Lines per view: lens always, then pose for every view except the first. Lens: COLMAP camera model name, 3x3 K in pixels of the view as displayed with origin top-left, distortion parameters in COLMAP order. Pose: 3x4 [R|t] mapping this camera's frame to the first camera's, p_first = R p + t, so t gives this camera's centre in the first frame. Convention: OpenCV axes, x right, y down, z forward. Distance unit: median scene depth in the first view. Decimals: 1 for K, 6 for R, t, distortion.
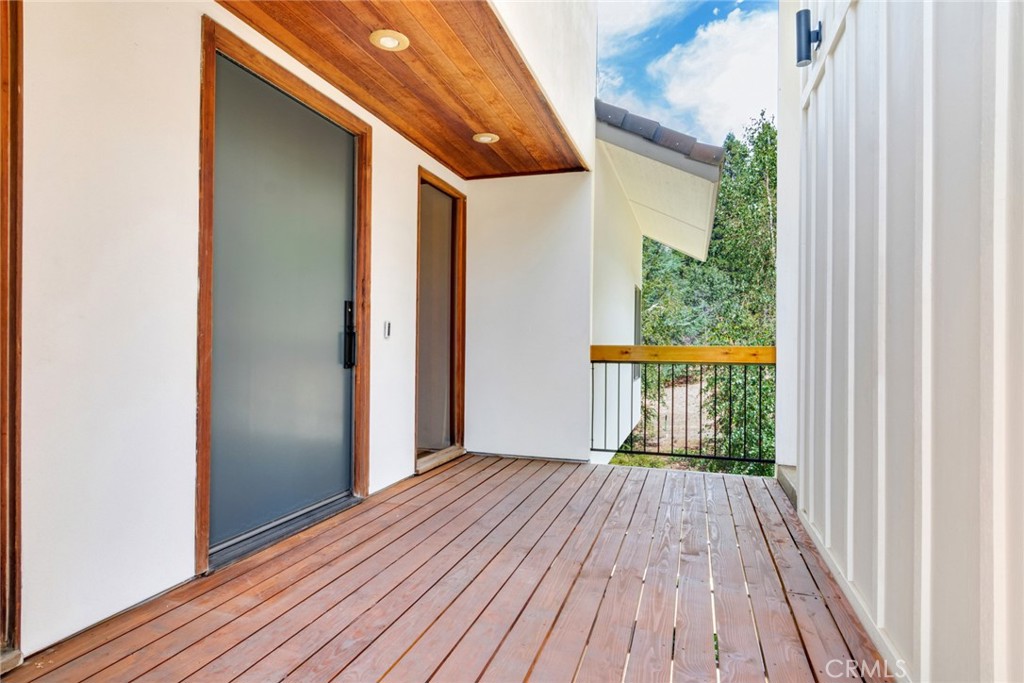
lens RADIAL K [[572.2, 0, 512.0], [0, 572.2, 341.5], [0, 0, 1]] dist [0.002215, 0.000016]
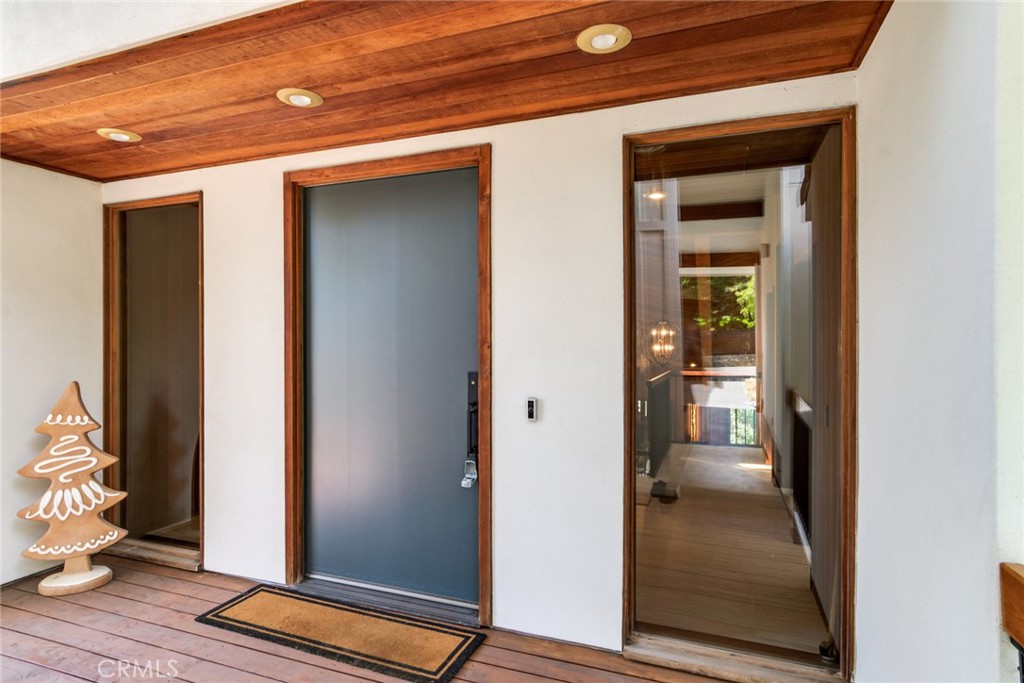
lens RADIAL K [[572.2, 0, 512.0], [0, 572.2, 341.5], [0, 0, 1]] dist [0.002215, 0.000016]
pose [[-0.071604, -0.008968, -0.997393, 0.527428], [0.002190, 0.999956, -0.009148, -0.106536], [0.997431, -0.002839, -0.071581, 1.114703]]
